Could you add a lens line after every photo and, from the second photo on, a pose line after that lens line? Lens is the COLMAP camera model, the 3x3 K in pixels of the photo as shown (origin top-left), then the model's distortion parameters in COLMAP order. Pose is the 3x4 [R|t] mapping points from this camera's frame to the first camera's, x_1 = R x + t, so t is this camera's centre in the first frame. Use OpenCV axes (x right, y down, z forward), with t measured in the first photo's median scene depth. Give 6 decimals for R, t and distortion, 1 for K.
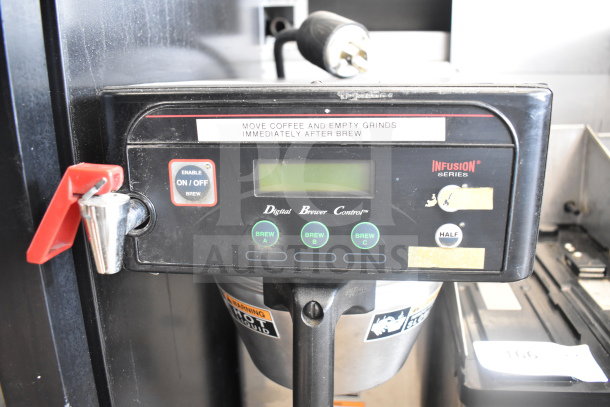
lens RADIAL K [[498.7, 0, 305.0], [0, 498.7, 203.5], [0, 0, 1]] dist [-0.107541, 0.011157]
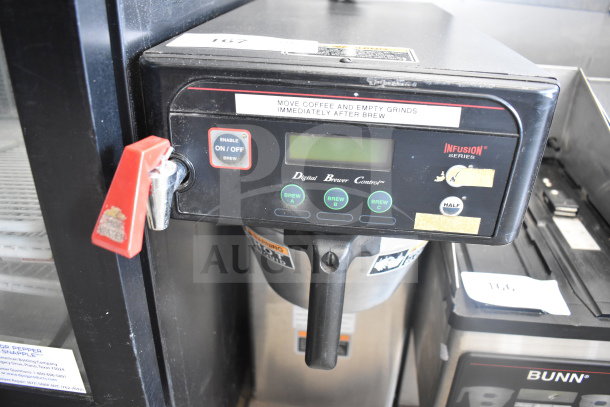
lens RADIAL K [[469.7, 0, 305.0], [0, 469.7, 203.5], [0, 0, 1]] dist [-0.106439, 0.018067]
pose [[0.998823, 0.042352, 0.023641, -0.077672], [-0.046584, 0.973395, 0.224349, -0.167397], [-0.013510, -0.225186, 0.974222, -0.056182]]
